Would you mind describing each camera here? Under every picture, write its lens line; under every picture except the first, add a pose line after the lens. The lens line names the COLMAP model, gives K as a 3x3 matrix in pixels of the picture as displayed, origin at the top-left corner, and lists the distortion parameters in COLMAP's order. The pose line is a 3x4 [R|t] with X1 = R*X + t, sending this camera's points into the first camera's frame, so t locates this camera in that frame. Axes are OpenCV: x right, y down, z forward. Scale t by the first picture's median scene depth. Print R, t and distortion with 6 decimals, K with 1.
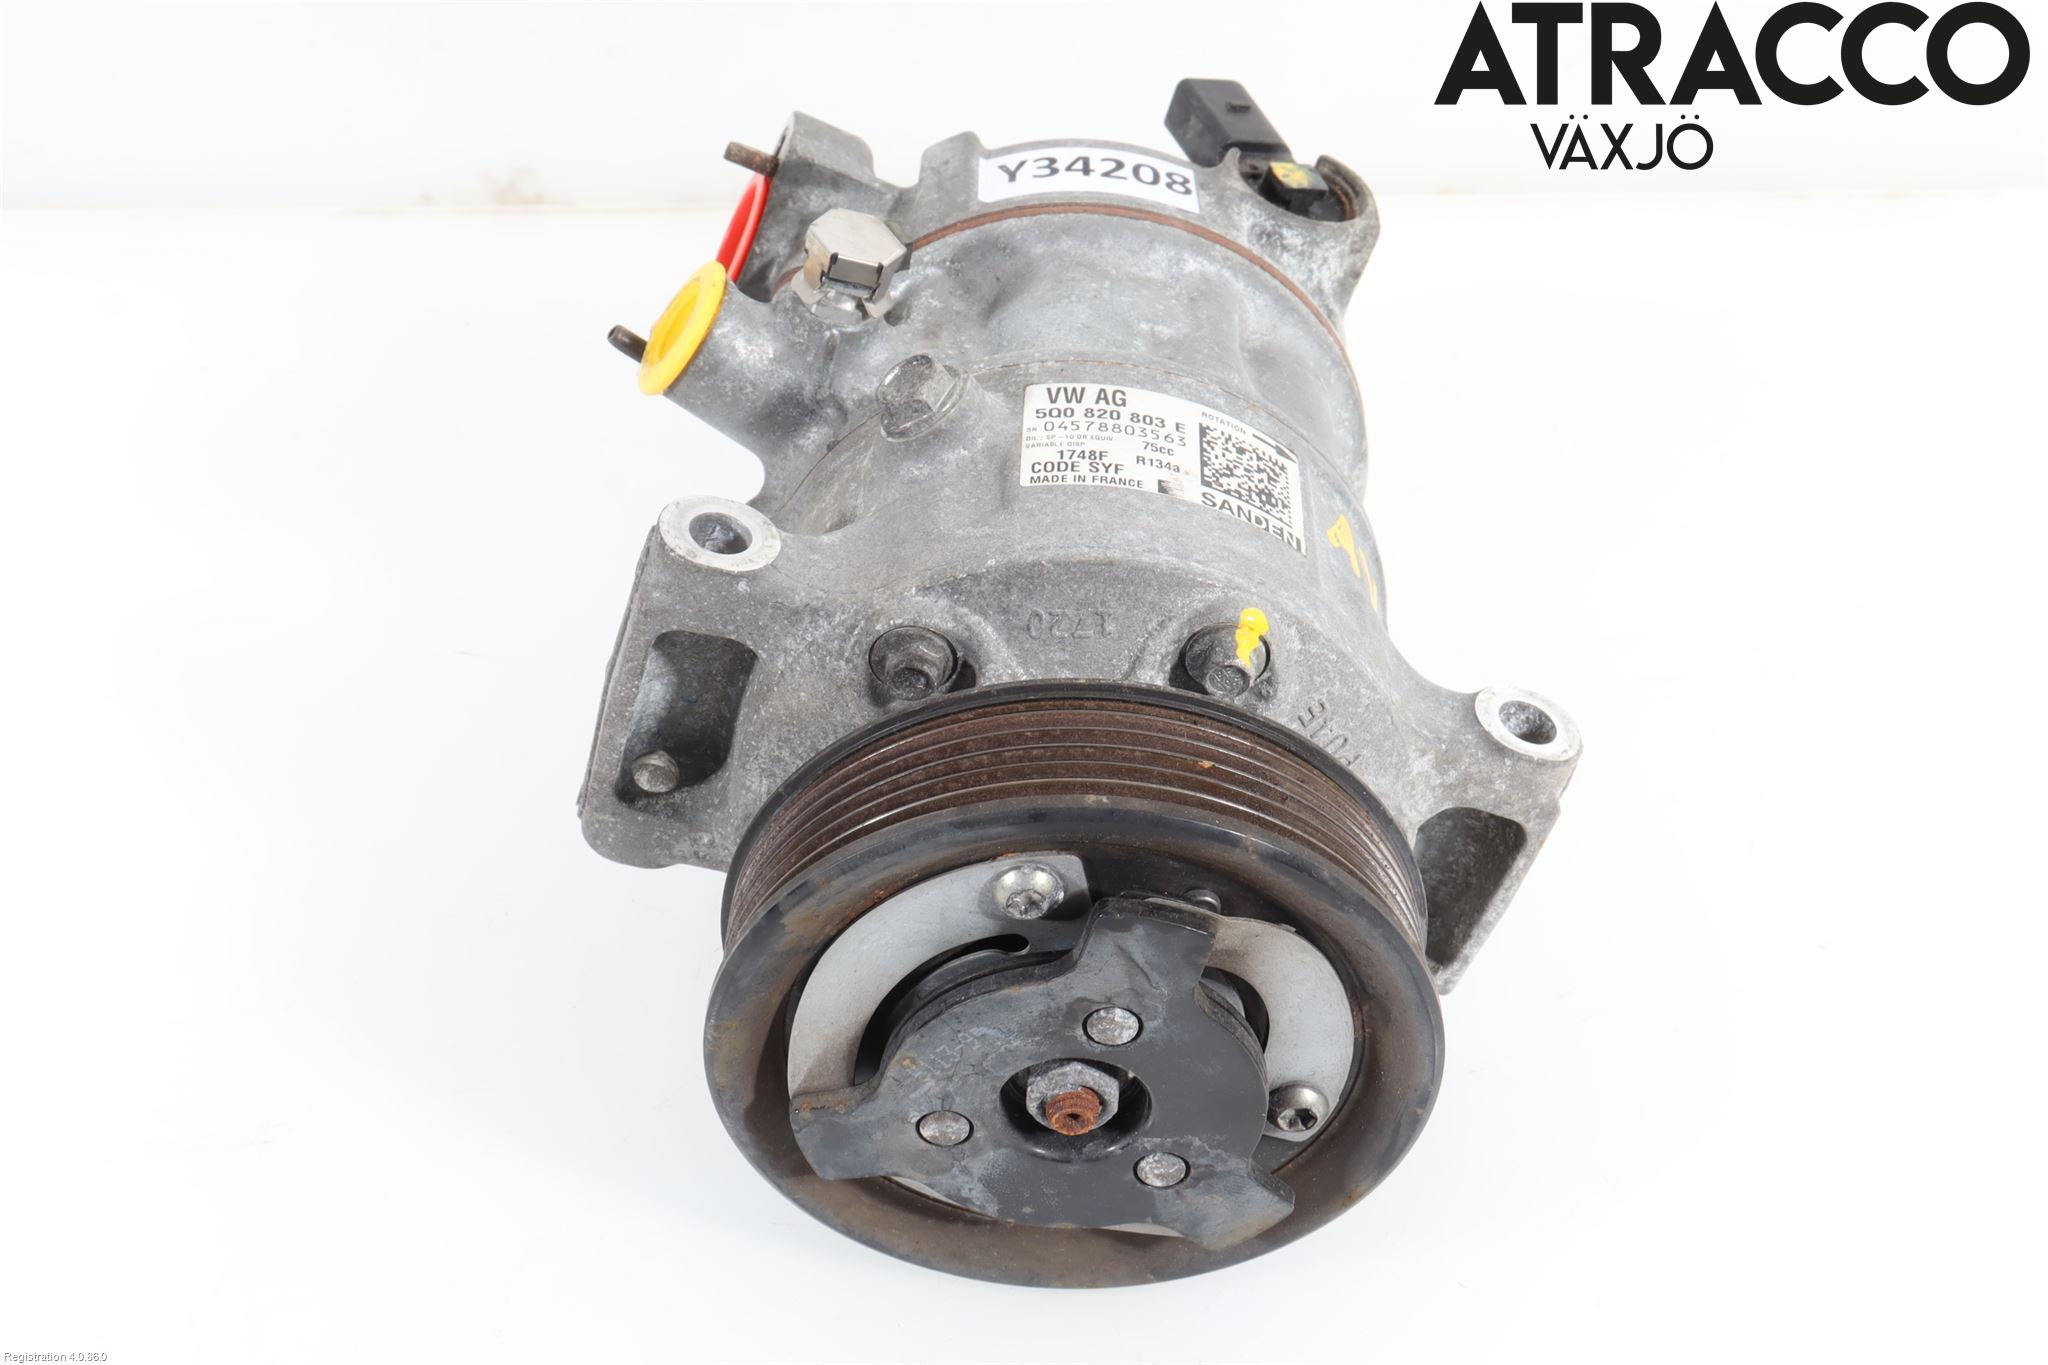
lens RADIAL K [[2472.5, 0, 1024.0], [0, 2472.5, 682.5], [0, 0, 1]] dist [0.002796, 0.001170]
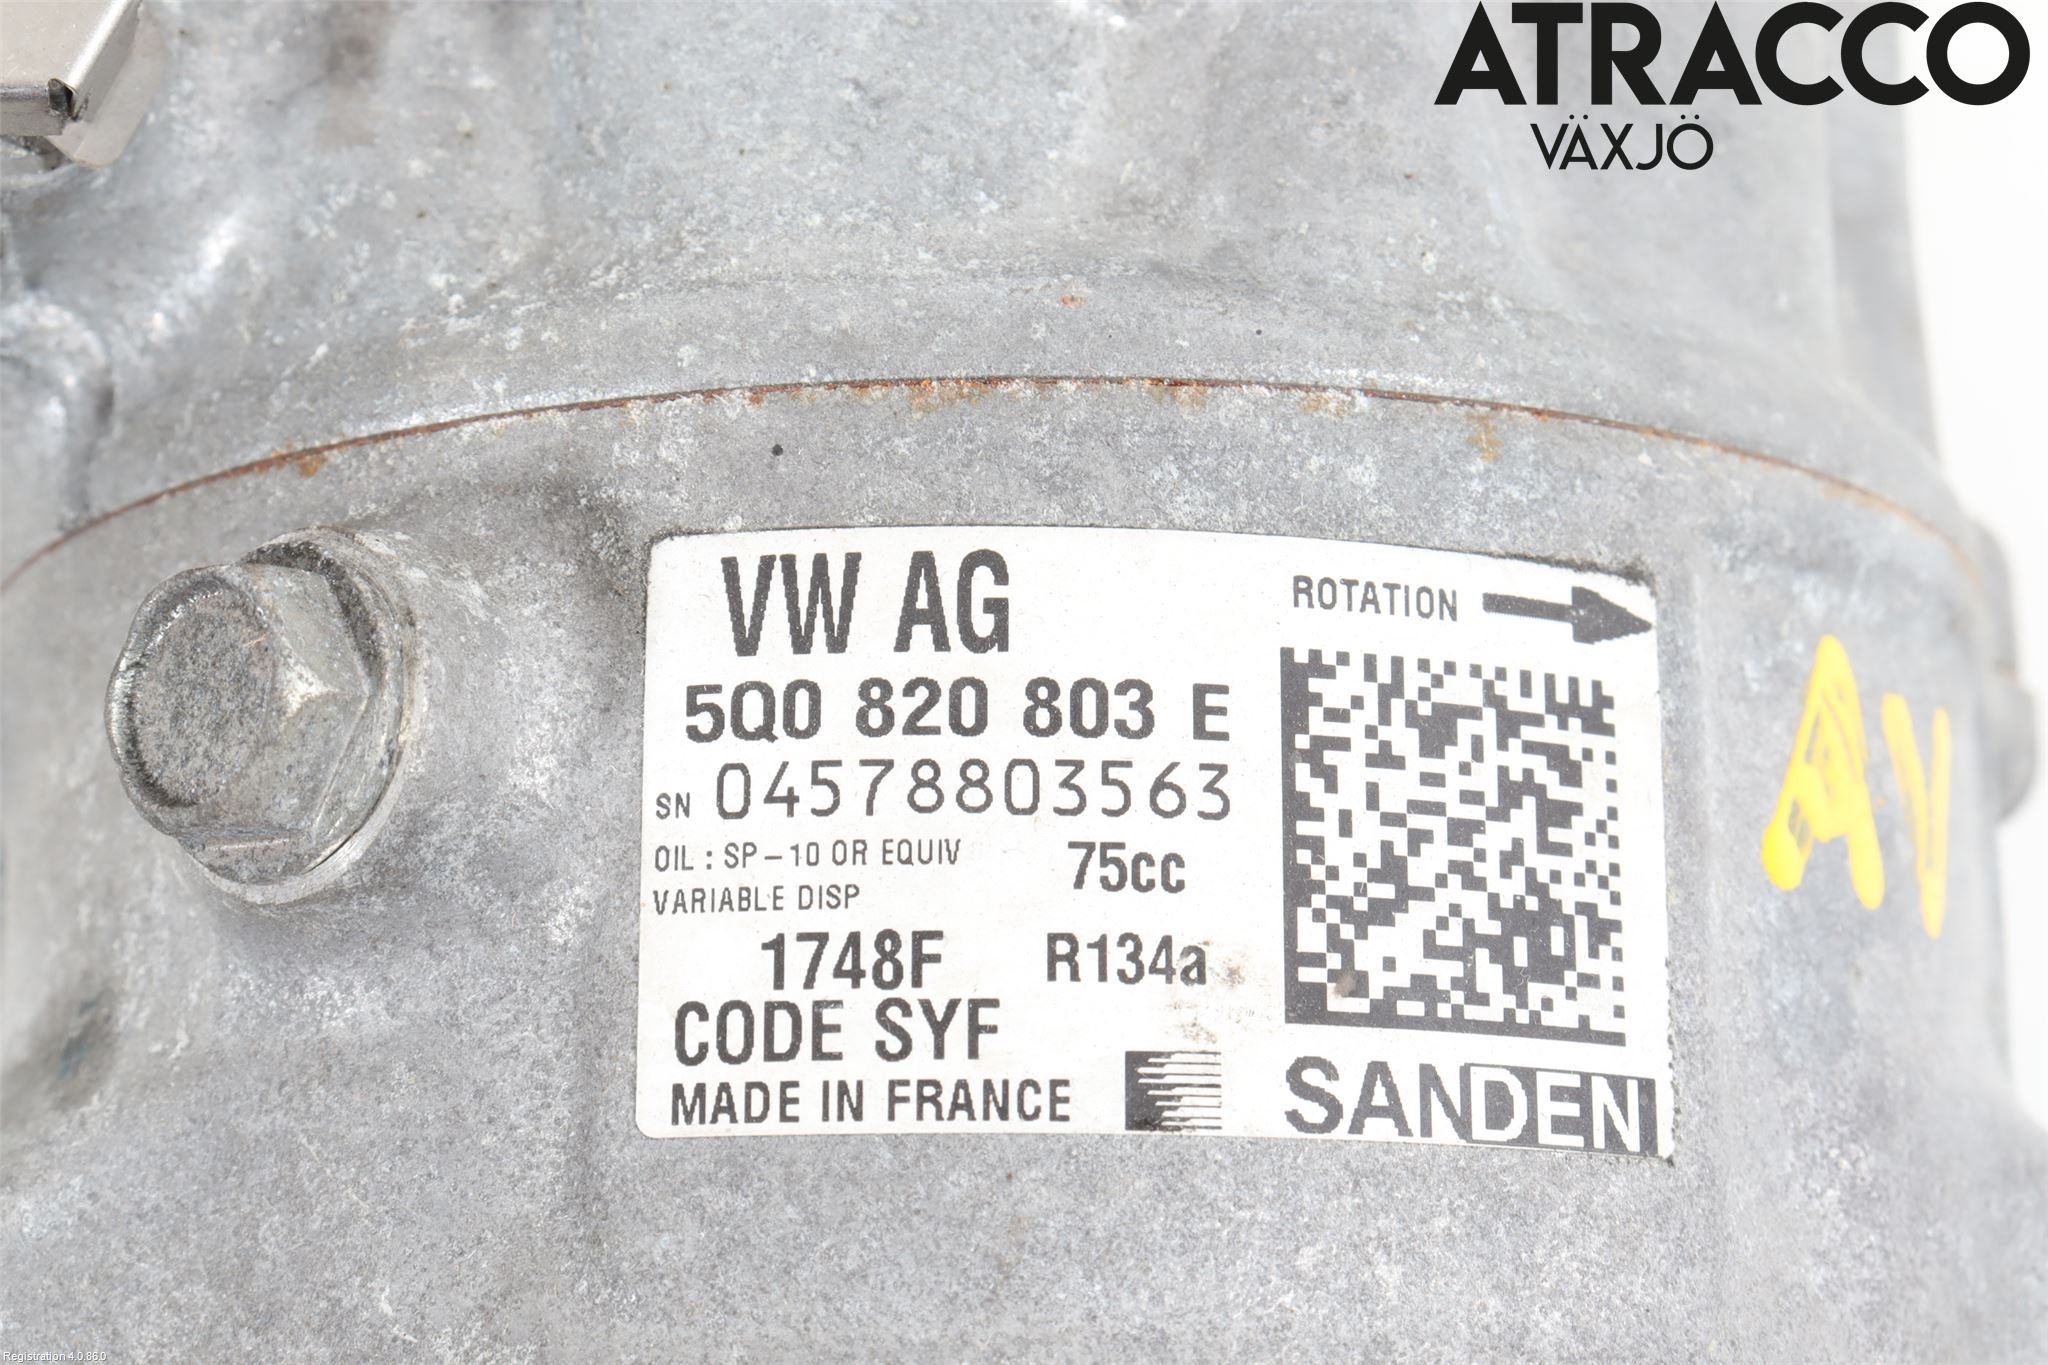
lens RADIAL K [[4580.1, 0, 1024.0], [0, 4580.1, 682.5], [0, 0, 1]] dist [0.012173, 0.023723]
pose [[0.992613, -0.058349, -0.106368, 0.098067], [0.108582, 0.818349, 0.564371, -0.400546], [0.054116, -0.571752, 0.818640, 0.587149]]
